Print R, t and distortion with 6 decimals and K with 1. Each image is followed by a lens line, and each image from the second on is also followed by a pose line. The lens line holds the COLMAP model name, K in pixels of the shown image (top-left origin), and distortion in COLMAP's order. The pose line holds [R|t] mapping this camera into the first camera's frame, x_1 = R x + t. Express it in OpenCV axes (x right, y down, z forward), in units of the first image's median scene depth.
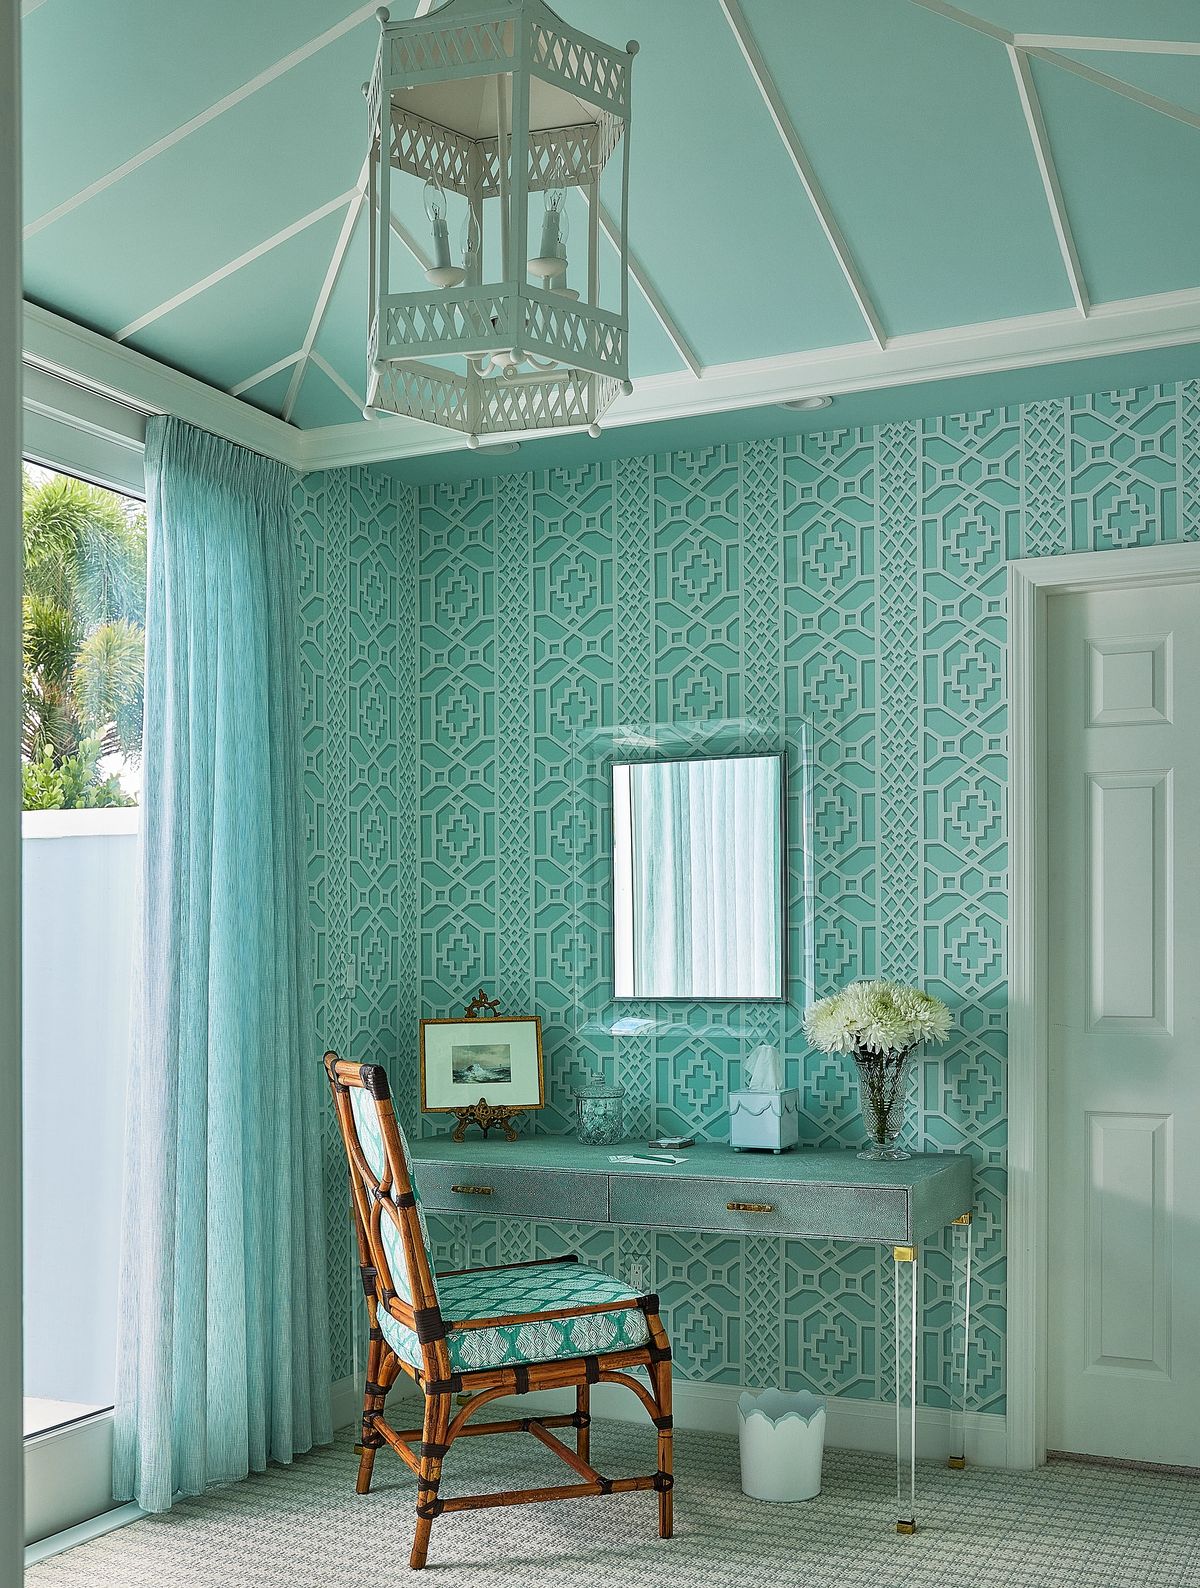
lens RADIAL K [[639.0, 0, 601.4], [0, 639.0, 793.9], [0, 0, 1]] dist [-0.003048, 0.000287]
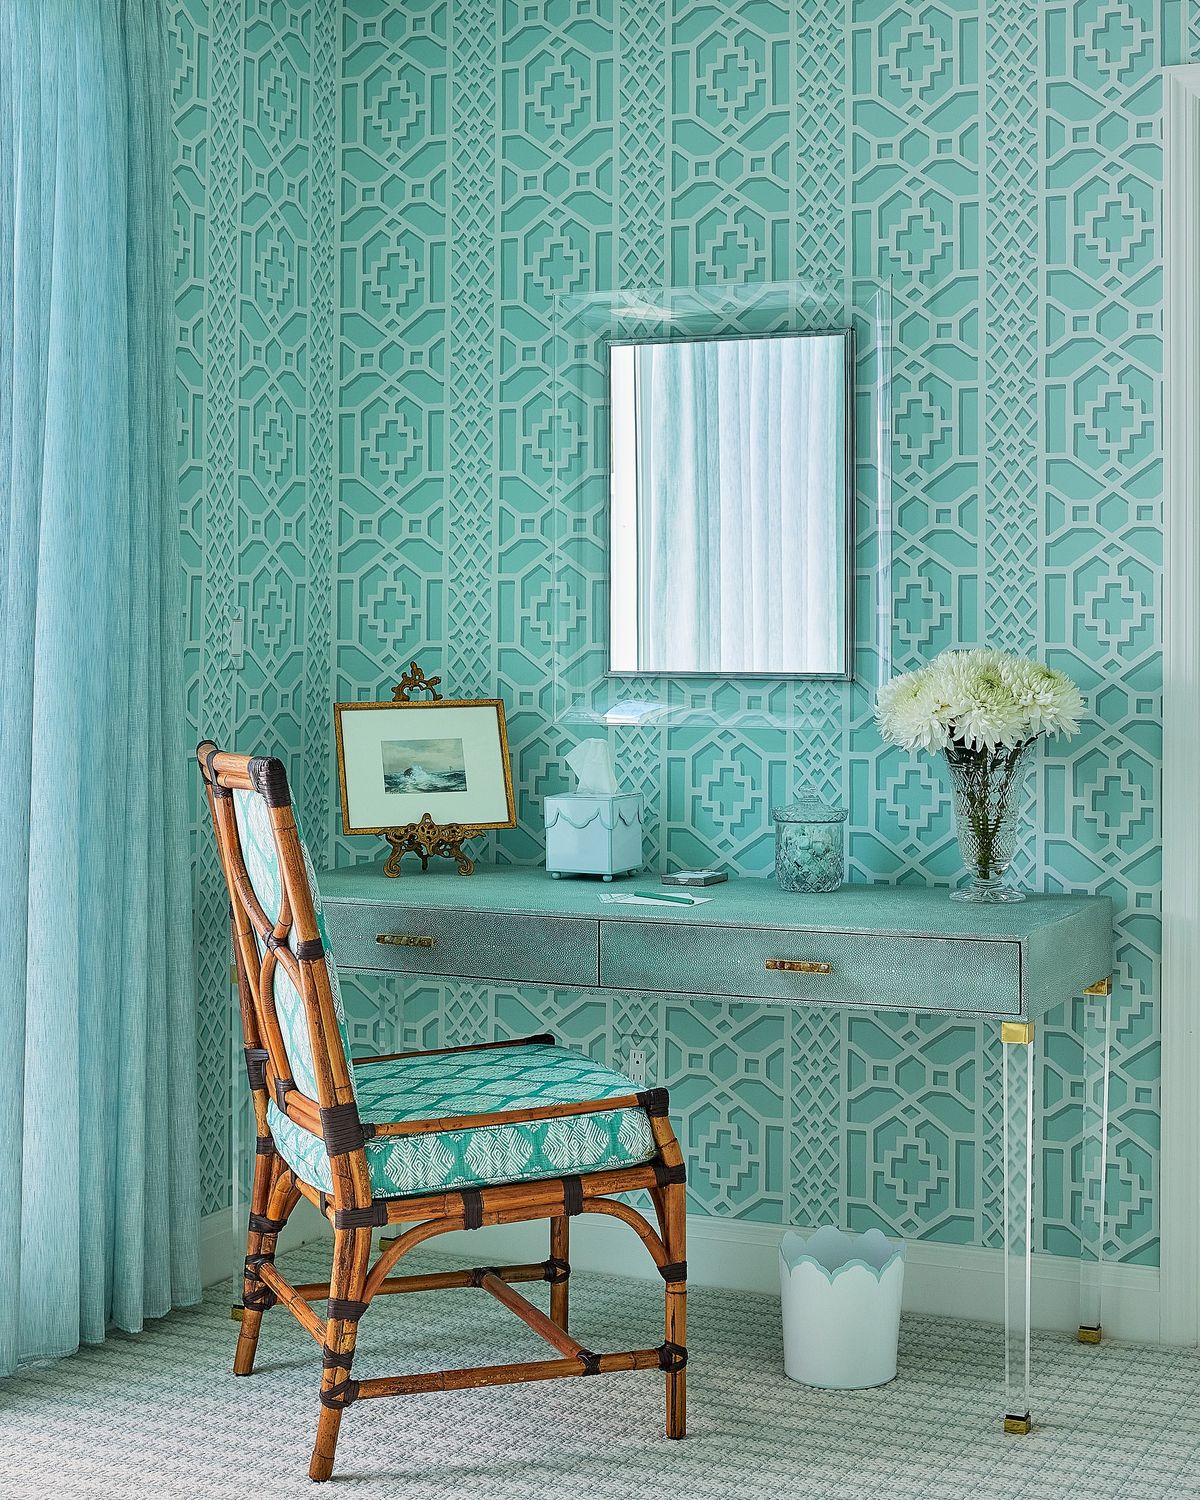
lens RADIAL K [[901.4, 0, 598.9], [0, 901.4, 749.1], [0, 0, 1]] dist [0.000711, -0.001579]
pose [[0.999923, 0.009871, 0.007521, 0.001591], [-0.009788, 0.999890, -0.011114, 0.417827], [-0.007630, 0.011040, 0.999910, 0.000244]]
